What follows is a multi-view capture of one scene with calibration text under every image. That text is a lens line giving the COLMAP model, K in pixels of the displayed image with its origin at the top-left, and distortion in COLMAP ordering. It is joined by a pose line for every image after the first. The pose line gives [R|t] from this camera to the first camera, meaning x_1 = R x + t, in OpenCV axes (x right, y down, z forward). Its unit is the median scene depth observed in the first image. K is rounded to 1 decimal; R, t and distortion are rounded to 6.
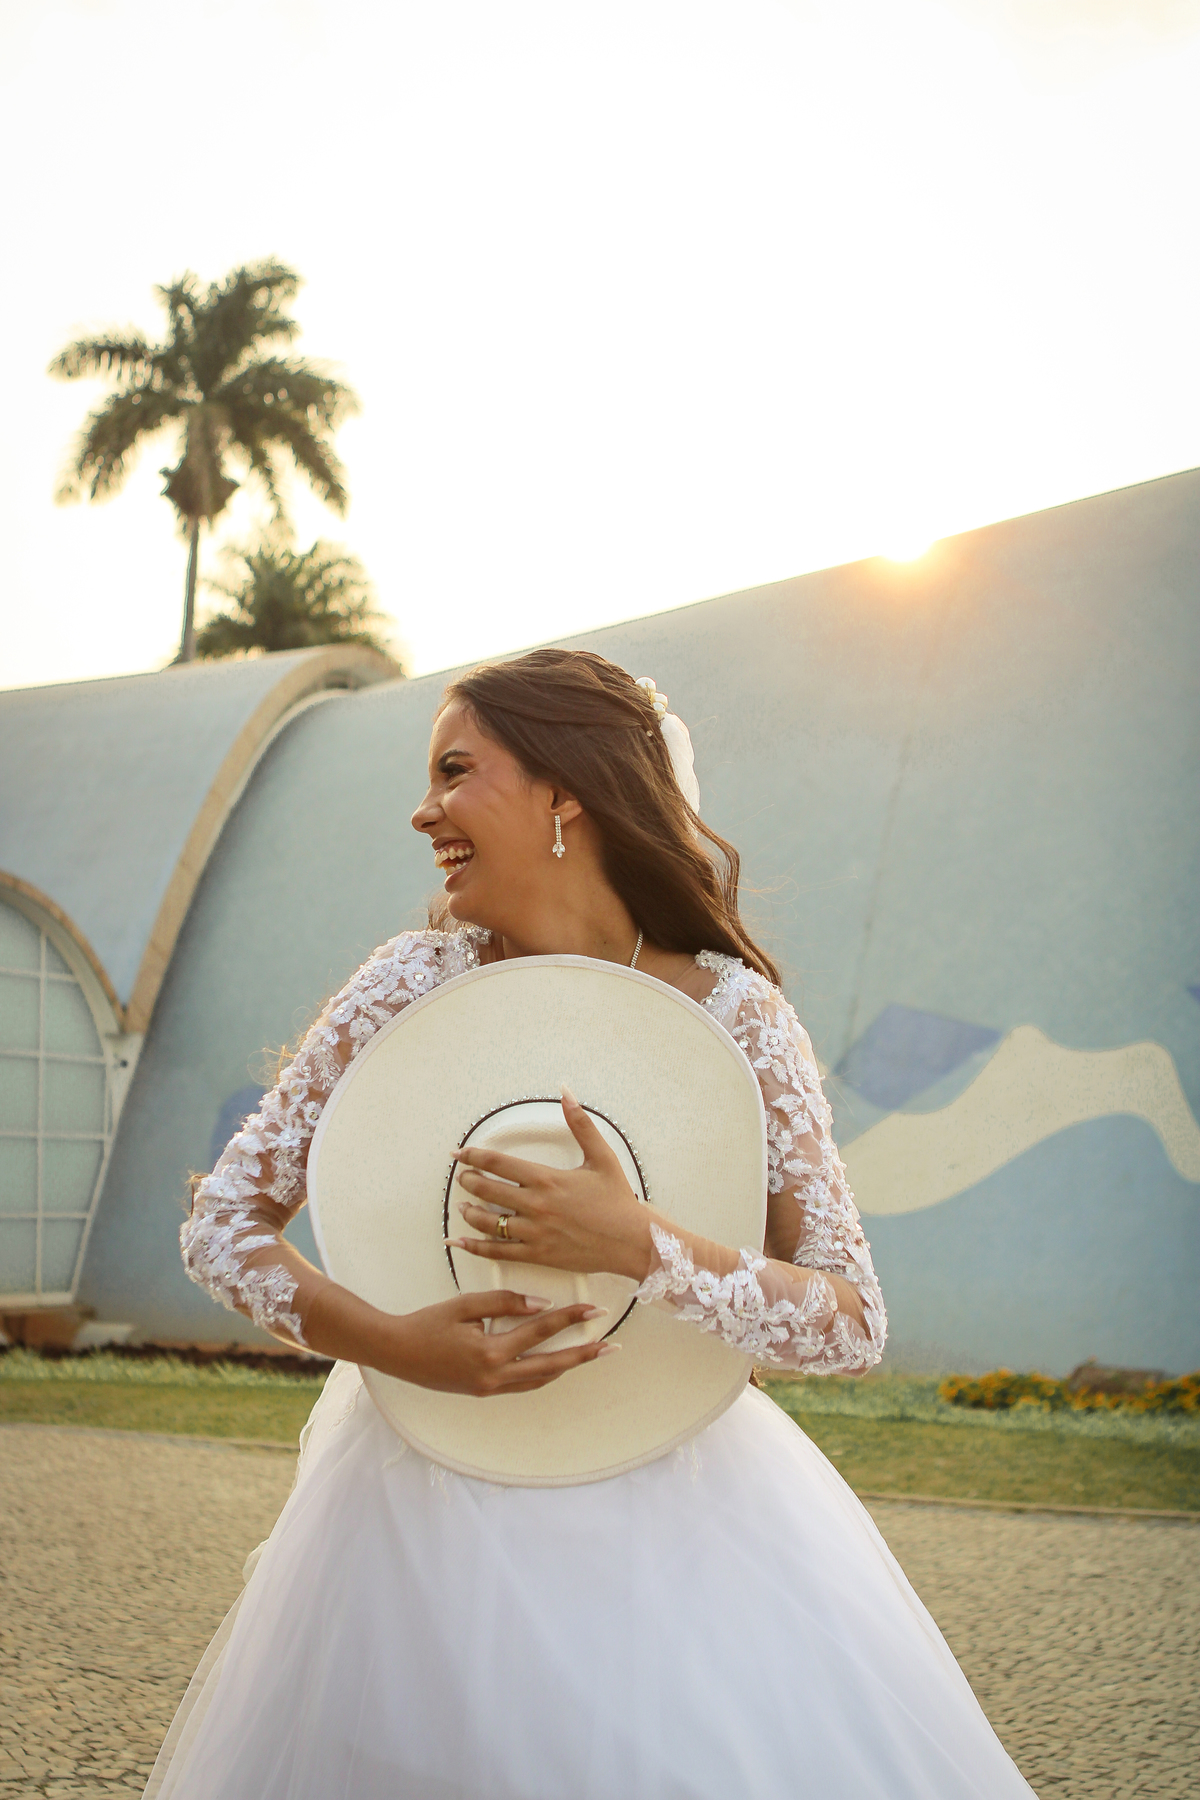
lens RADIAL K [[2575.0, 0, 596.3], [0, 2575.0, 901.6], [0, 0, 1]] dist [-0.109926, 0.000000]
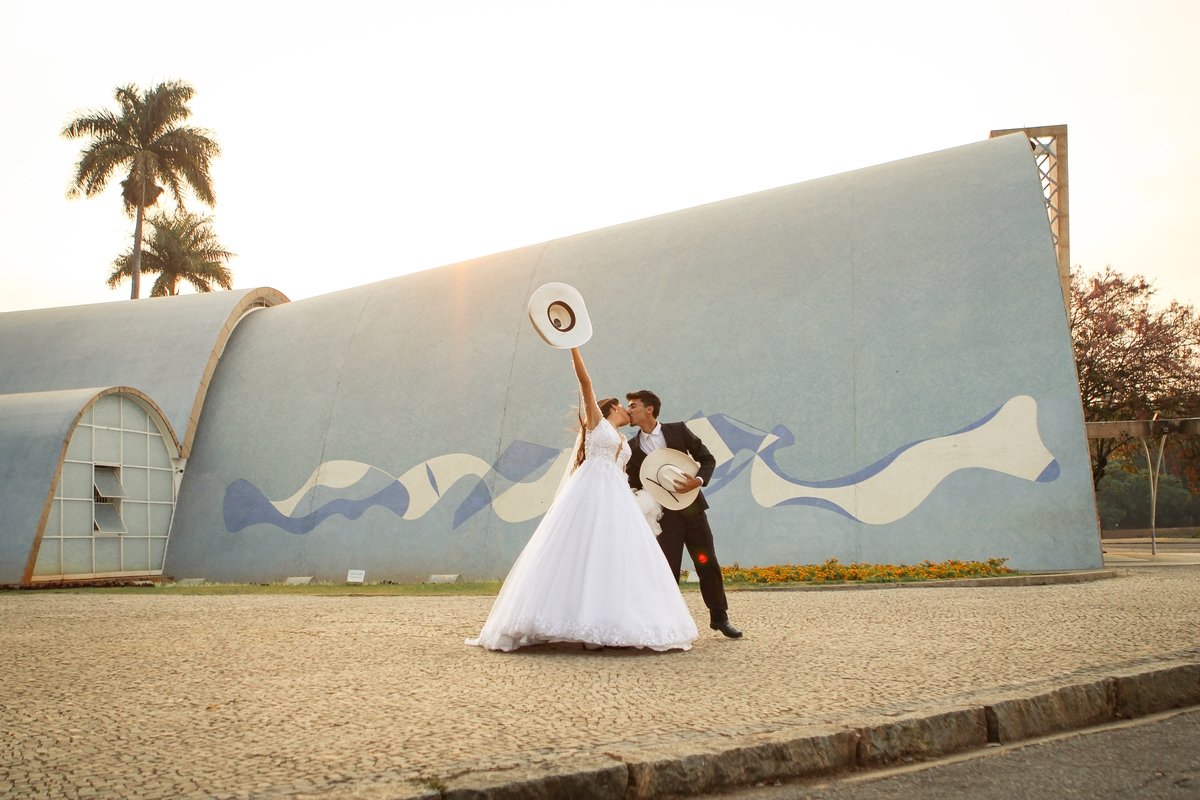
lens RADIAL K [[1645.8, 0, 600.5], [0, 1645.8, 402.1], [0, 0, 1]] dist [0.015172, 0.000000]
pose [[0.974112, -0.007466, 0.225940, -0.099945], [0.005372, 0.999937, 0.009880, -0.007736], [-0.226000, -0.008410, 0.974091, -0.351532]]
